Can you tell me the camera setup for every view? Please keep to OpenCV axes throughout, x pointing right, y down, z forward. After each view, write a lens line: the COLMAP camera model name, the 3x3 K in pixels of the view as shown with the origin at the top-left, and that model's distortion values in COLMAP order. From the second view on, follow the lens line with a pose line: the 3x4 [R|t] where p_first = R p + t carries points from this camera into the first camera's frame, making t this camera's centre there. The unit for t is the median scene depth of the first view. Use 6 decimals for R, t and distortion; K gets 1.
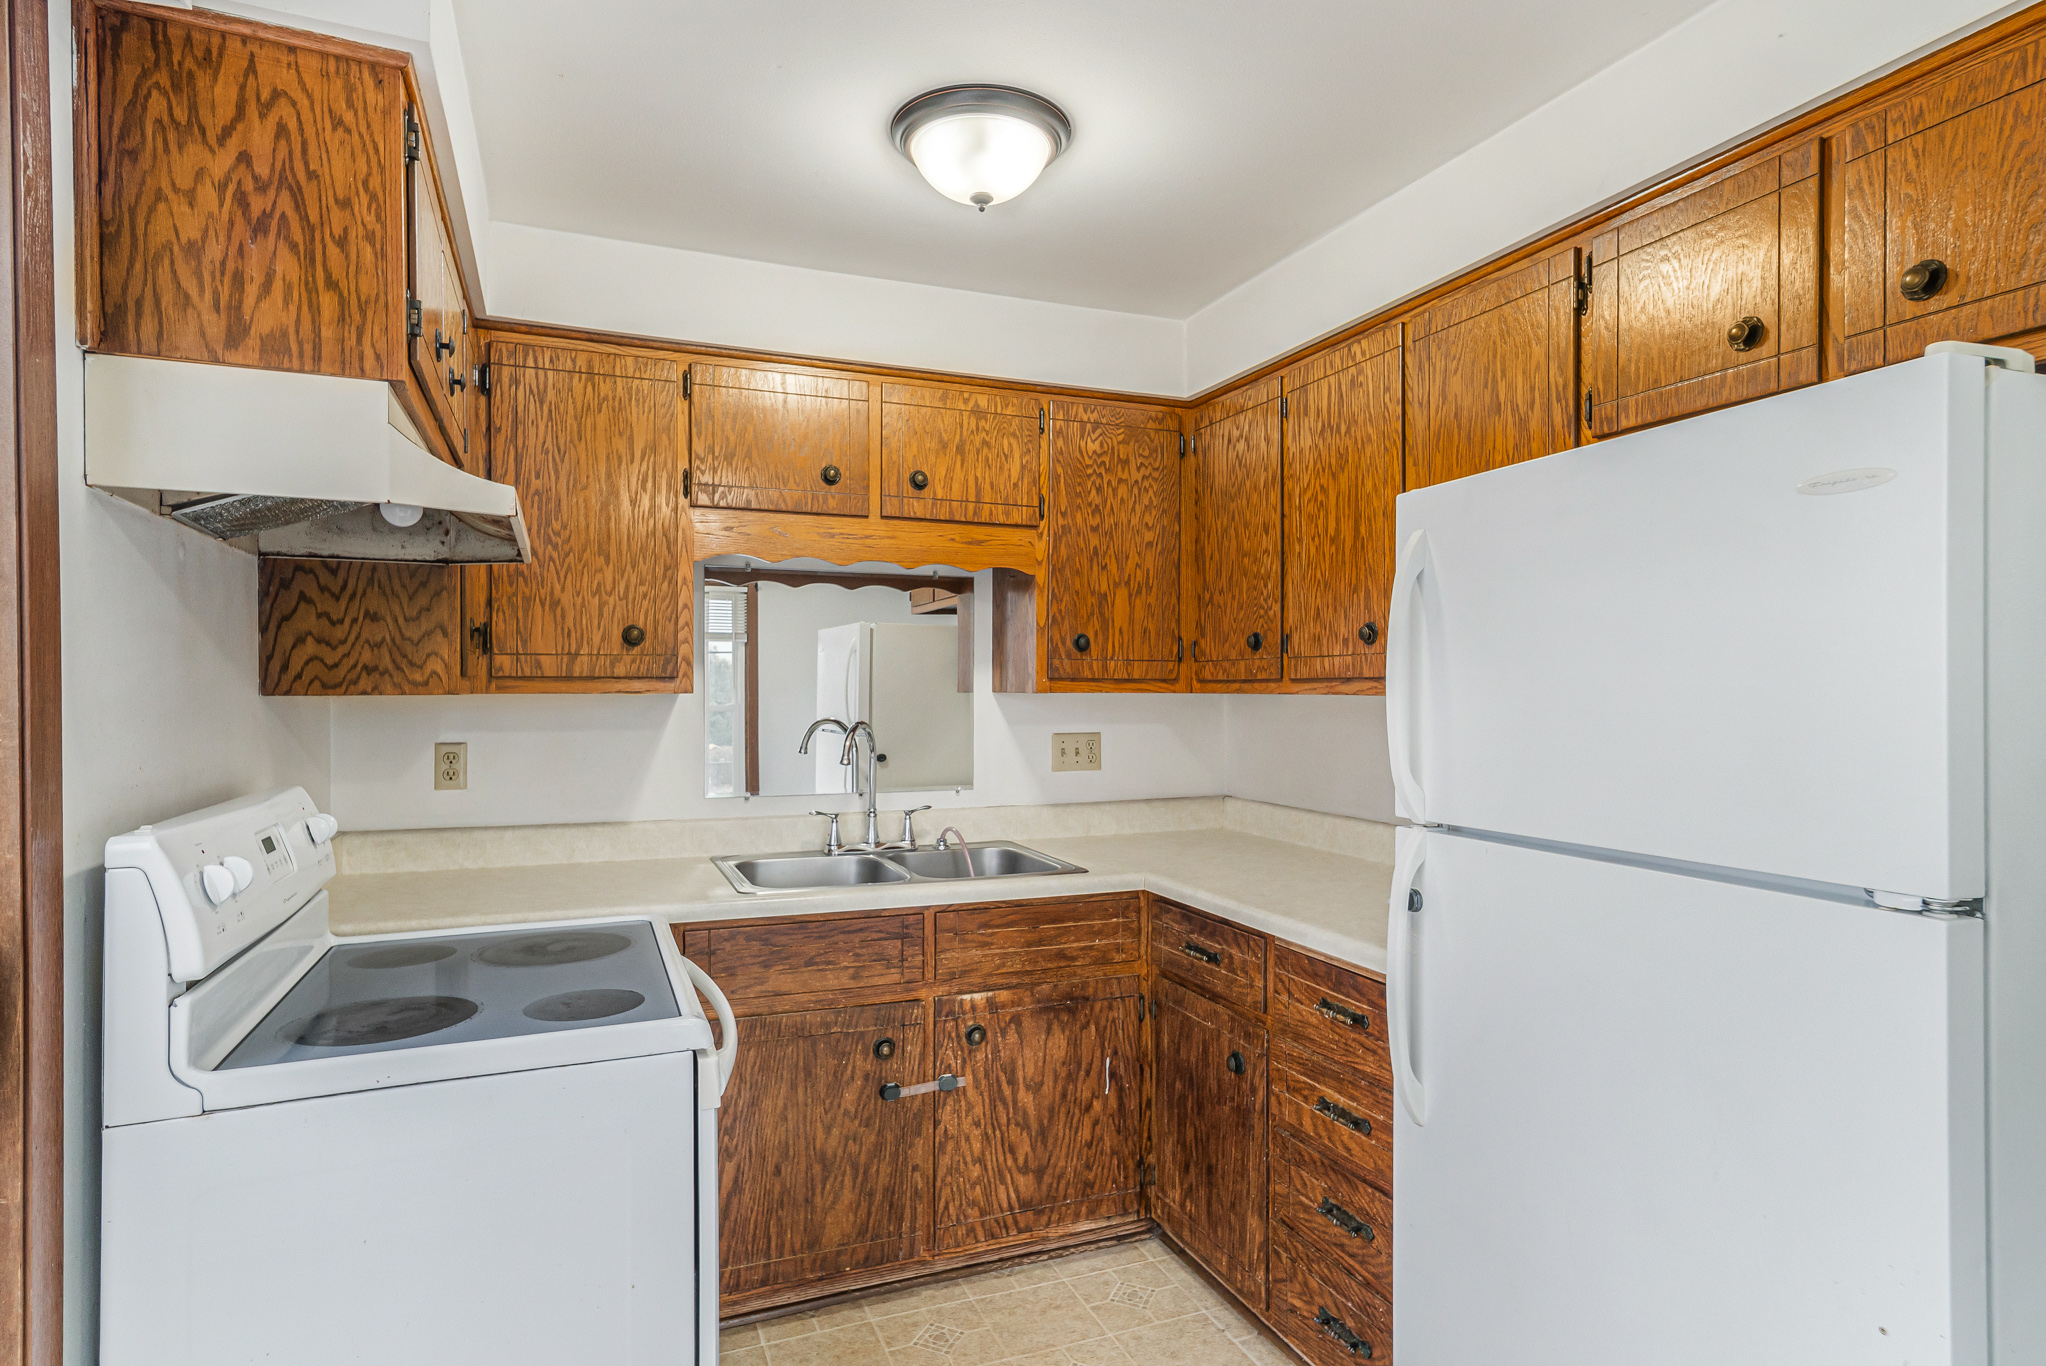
lens RADIAL K [[1137.4, 0, 1023.0], [0, 1137.4, 683.0], [0, 0, 1]] dist [0.005970, 0.018440]
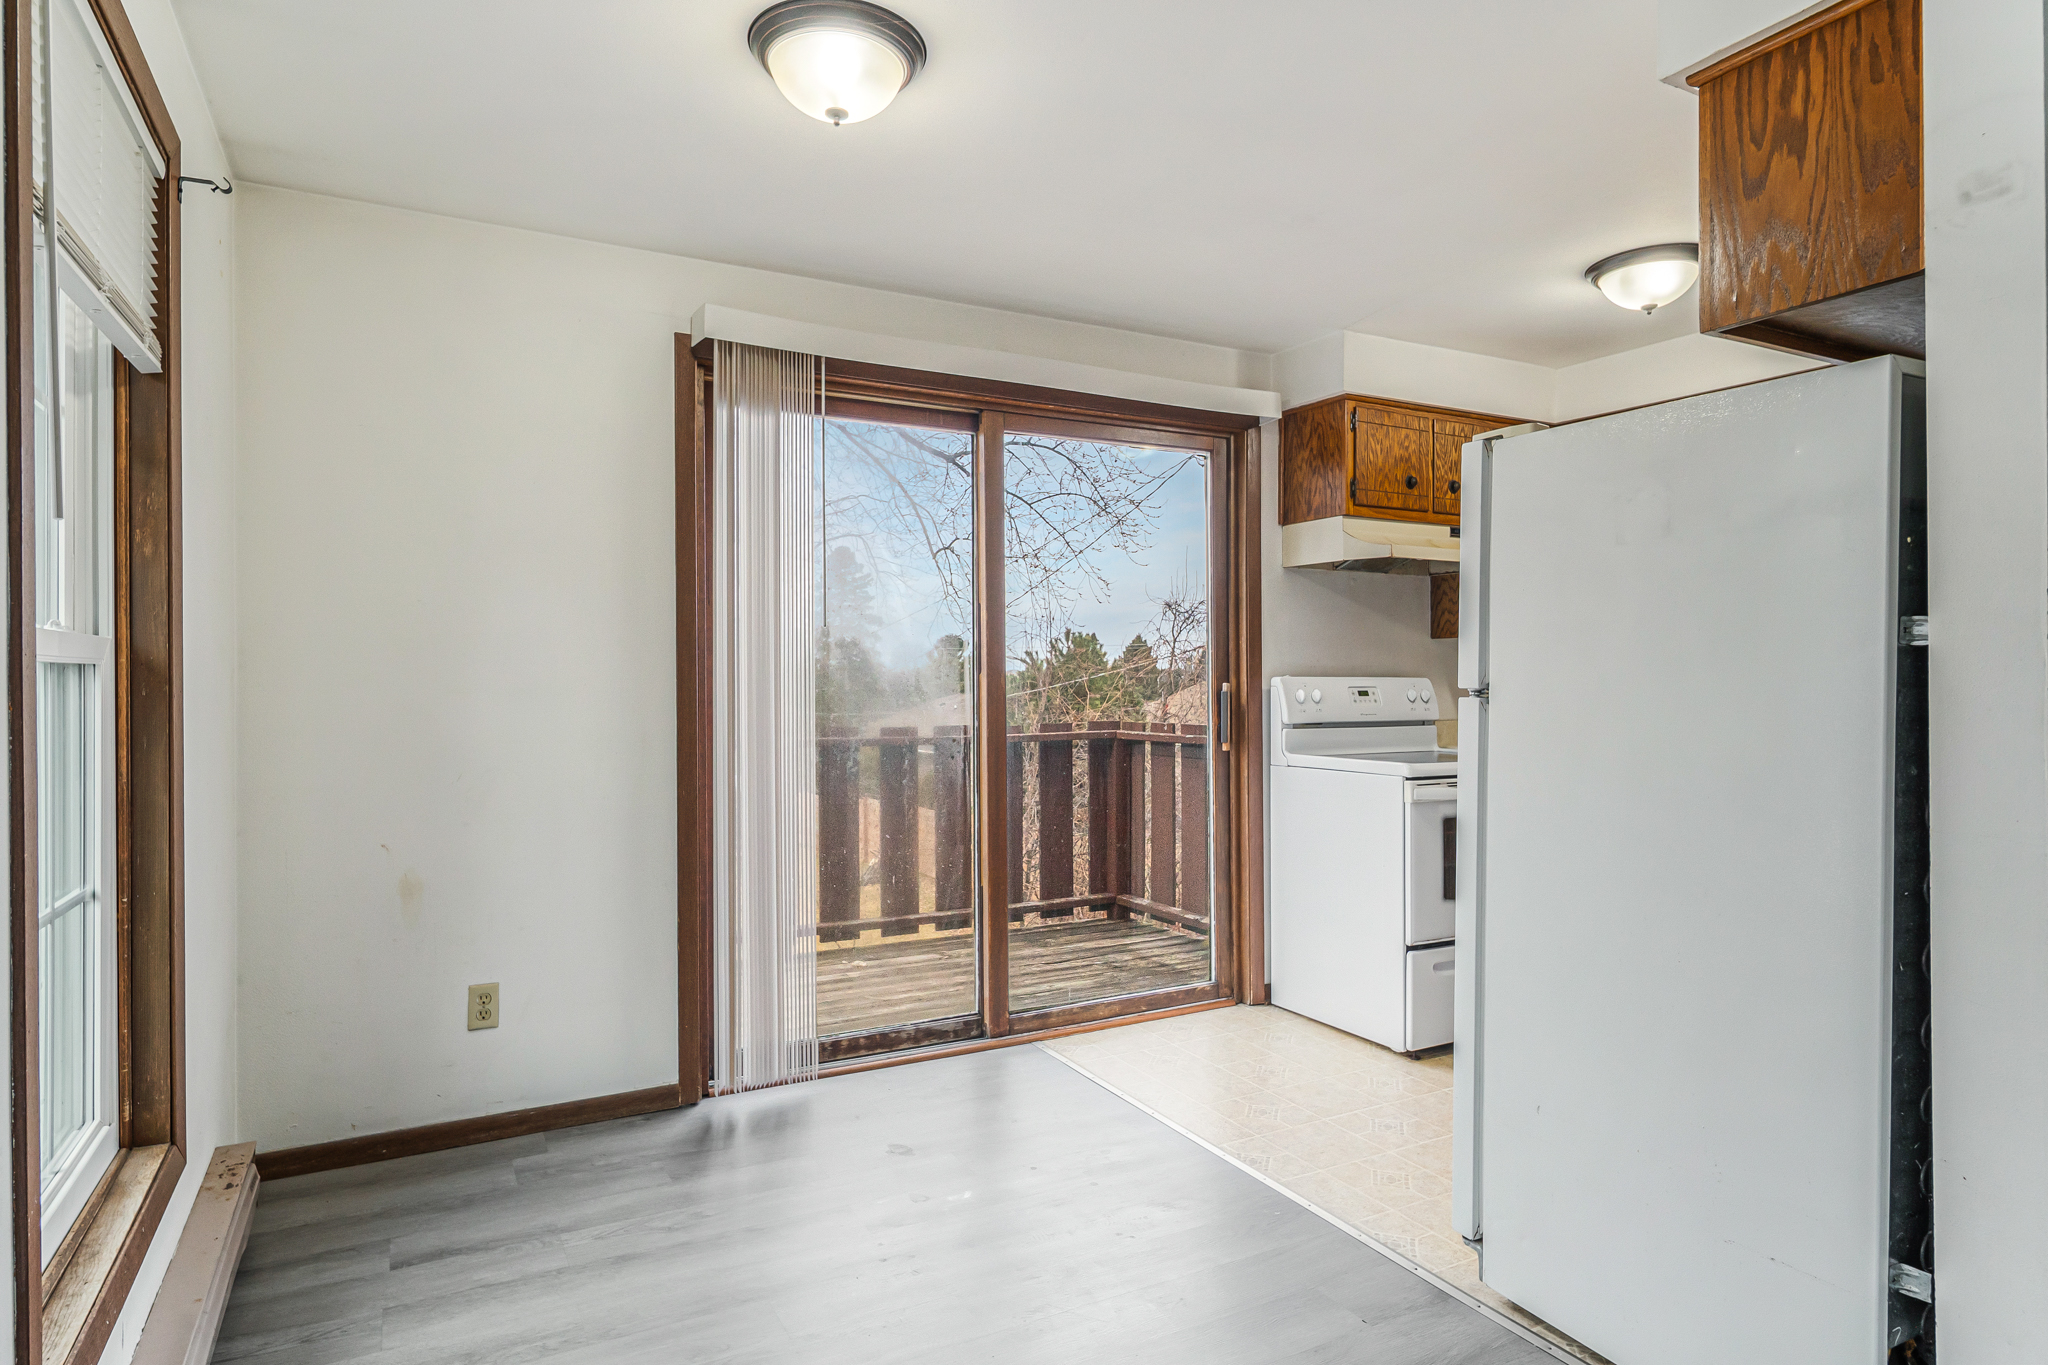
lens RADIAL K [[1169.5, 0, 1024.0], [0, 1169.5, 682.5], [0, 0, 1]] dist [-0.003126, -0.001967]
pose [[0.112202, 0.000698, -0.993685, 1.178075], [0.006467, 0.999978, 0.001433, 0.068900], [0.993664, -0.006587, 0.112195, -0.035973]]
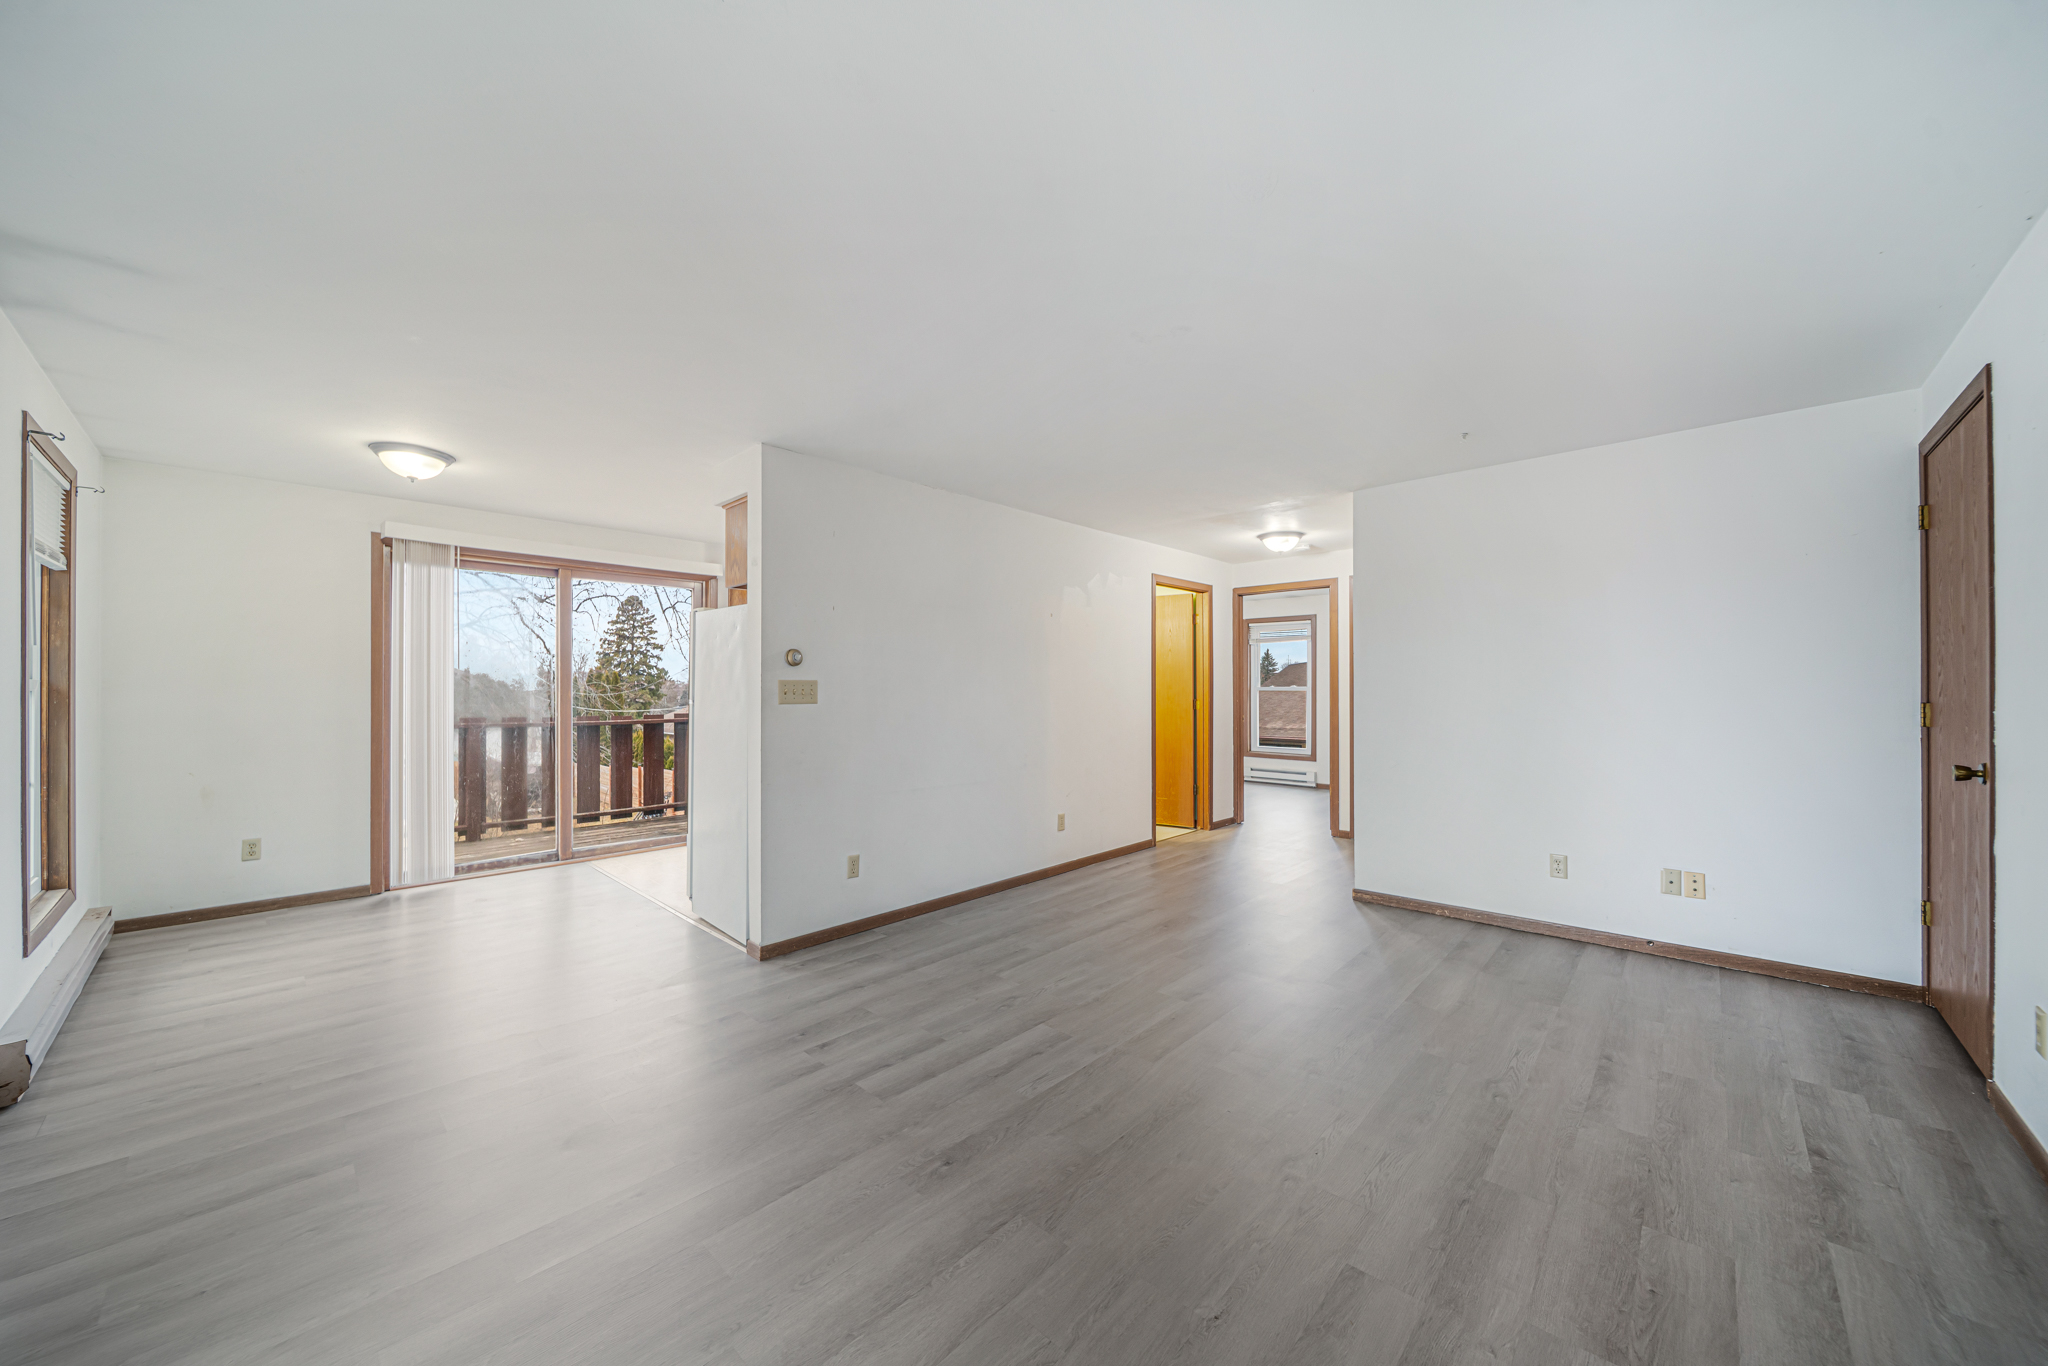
lens RADIAL K [[735.8, 0, 1024.9], [0, 735.8, 687.7], [0, 0, 1]] dist [-0.000460, -0.003948]
pose [[0.422560, 0.000017, -0.906335, 2.147186], [0.000164, 1.000000, 0.000095, 0.048384], [0.906335, -0.000189, 0.422560, 0.432415]]
